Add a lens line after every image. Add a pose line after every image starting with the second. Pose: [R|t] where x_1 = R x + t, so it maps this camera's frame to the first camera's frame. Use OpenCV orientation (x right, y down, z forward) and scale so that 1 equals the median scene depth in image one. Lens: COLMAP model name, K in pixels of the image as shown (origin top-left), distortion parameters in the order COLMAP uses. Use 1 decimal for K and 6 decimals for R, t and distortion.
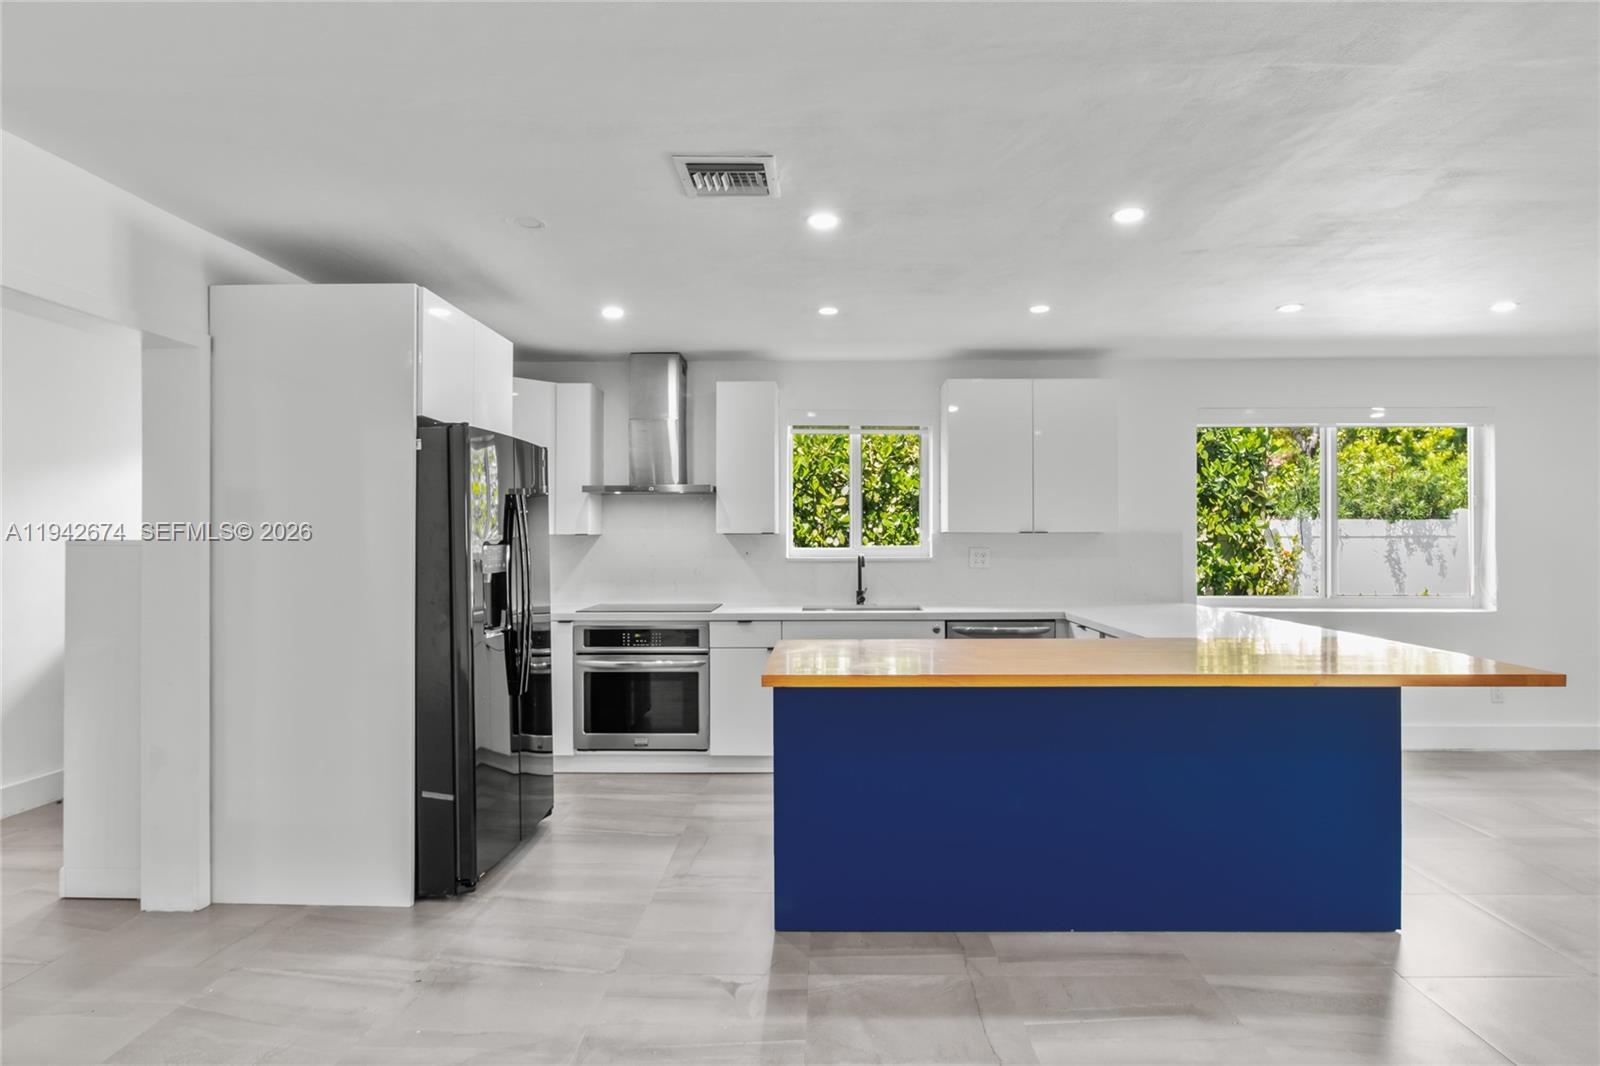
lens RADIAL K [[849.3, 0, 806.3], [0, 849.3, 540.6], [0, 0, 1]] dist [-0.002332, -0.000738]
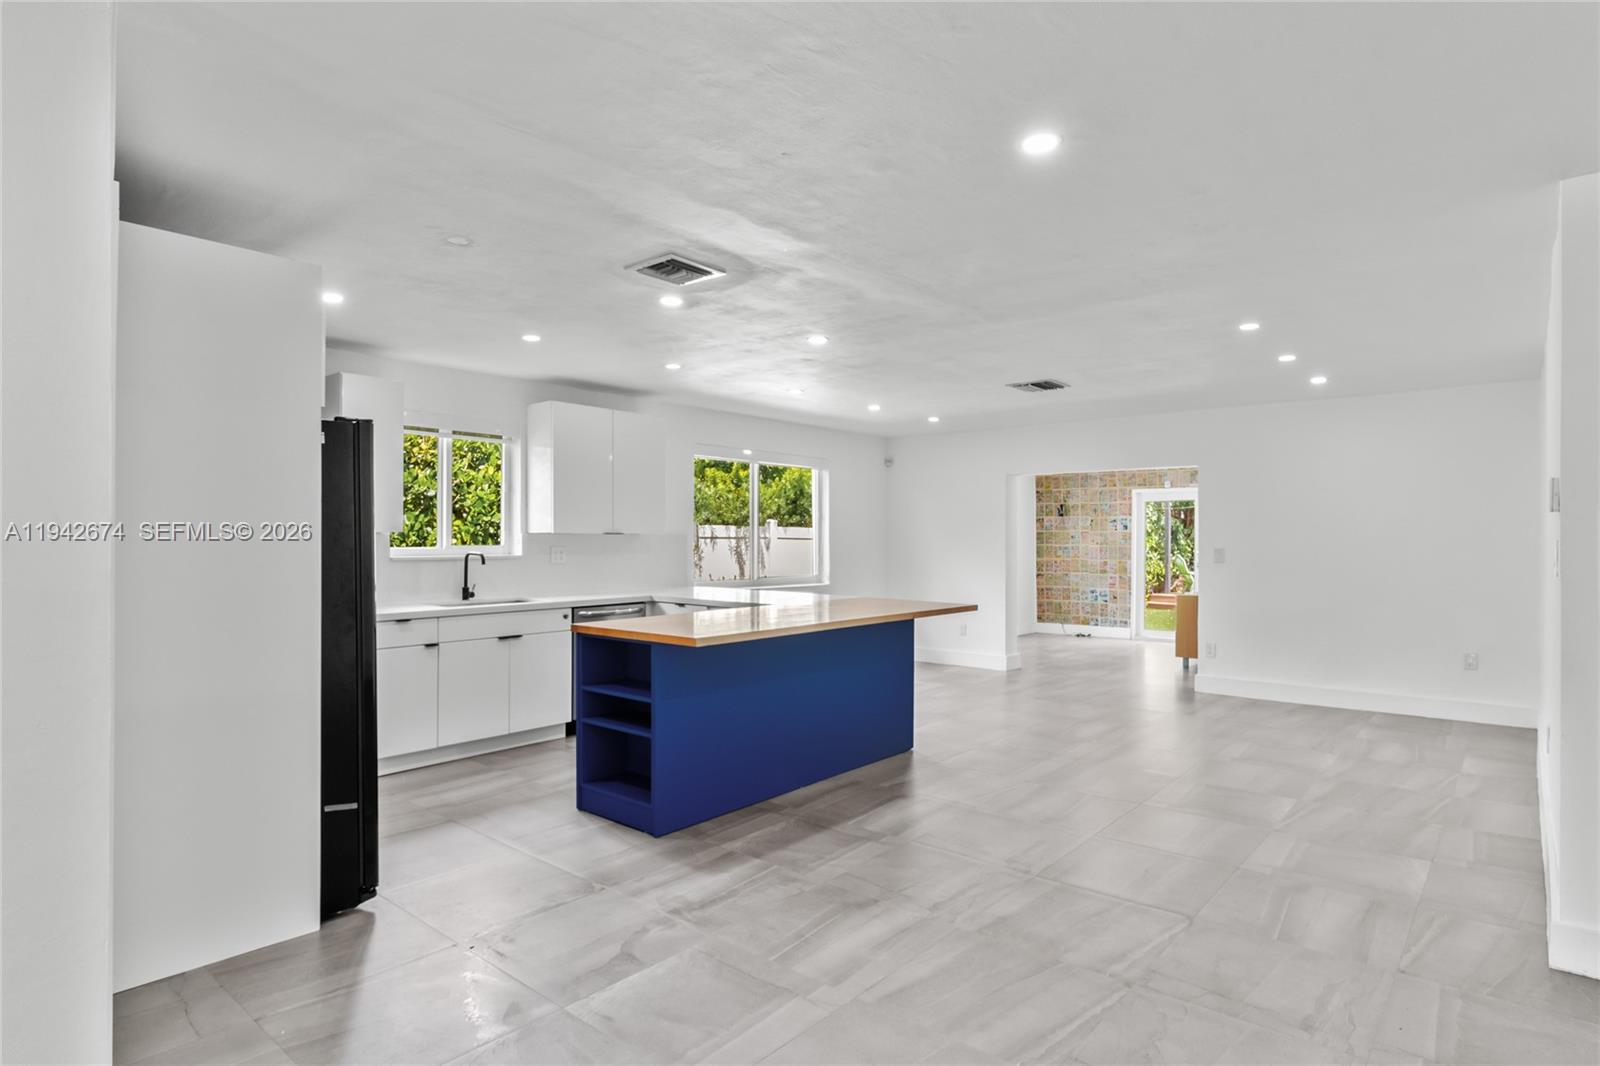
lens RADIAL K [[863.8, 0, 808.1], [0, 863.8, 540.5], [0, 0, 1]] dist [-0.001360, -0.000202]
pose [[0.626630, 0.001699, 0.779315, -0.569654], [-0.003046, 0.999995, 0.000269, -0.001196], [-0.779311, -0.002542, 0.626632, -0.012970]]
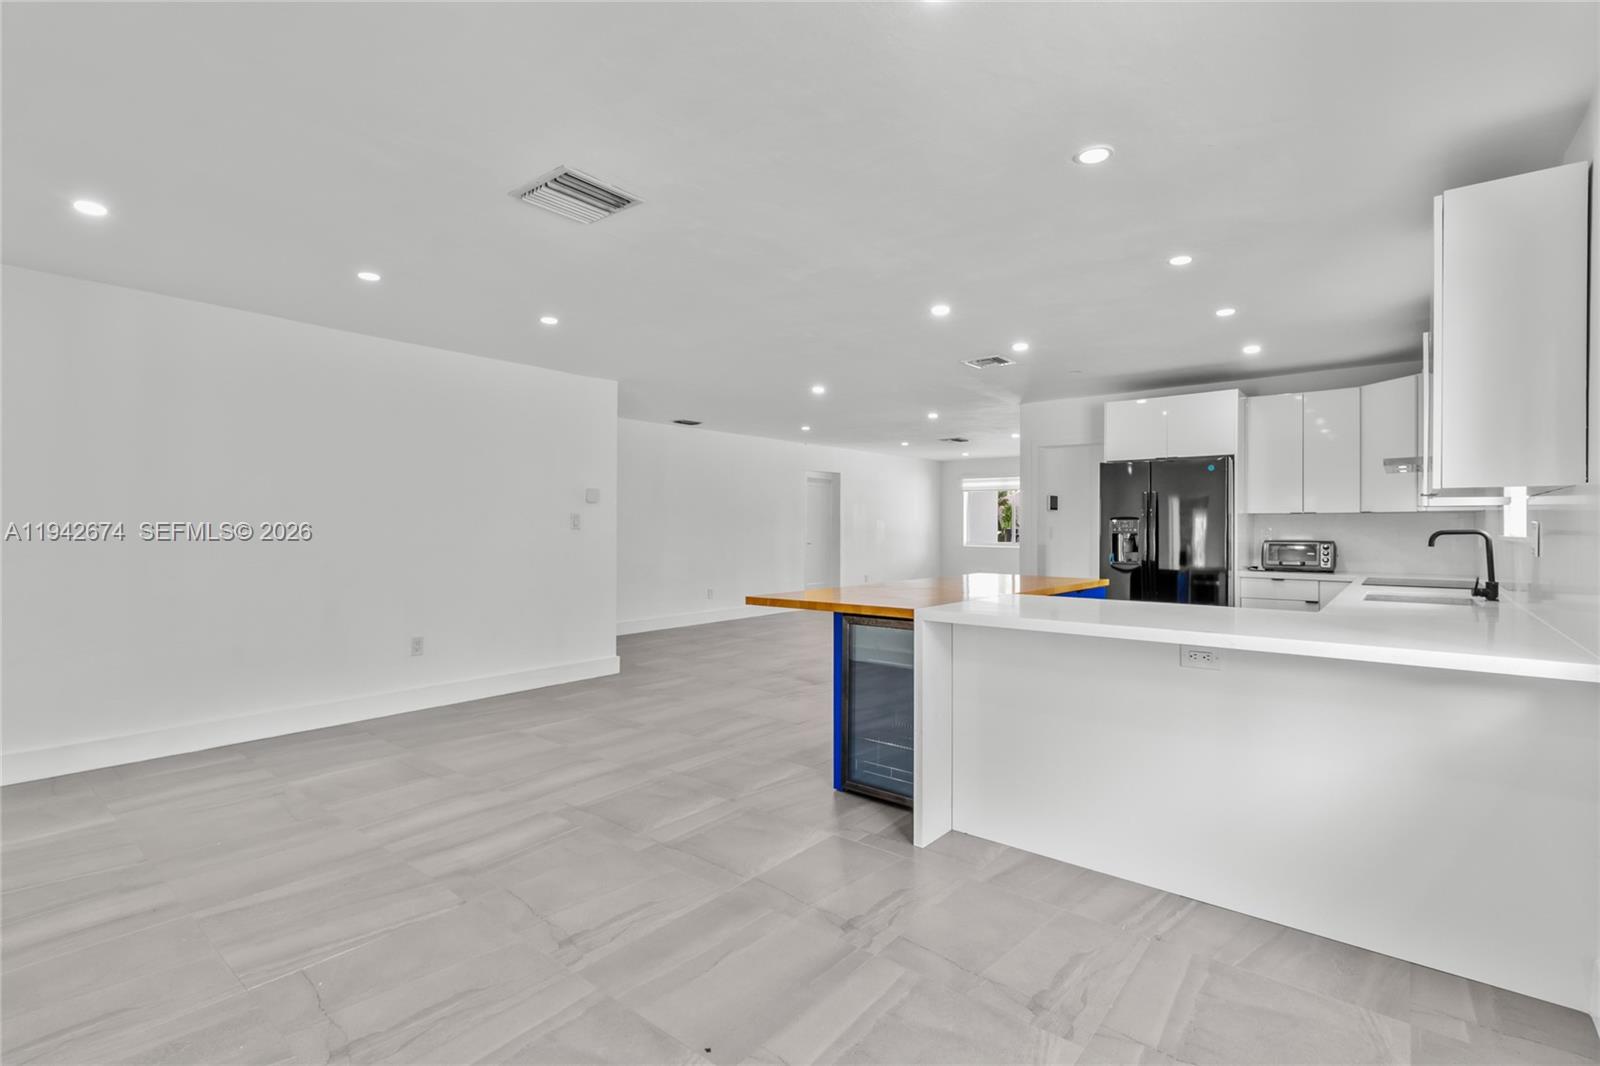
lens RADIAL K [[743.2, 0, 807.4], [0, 743.2, 523.1], [0, 0, 1]] dist [0.004437, 0.000755]
pose [[-0.610322, -0.004208, -0.792142, 1.025539], [-0.004077, 0.999989, -0.002170, 0.014279], [0.792143, 0.001905, -0.610333, 1.032464]]
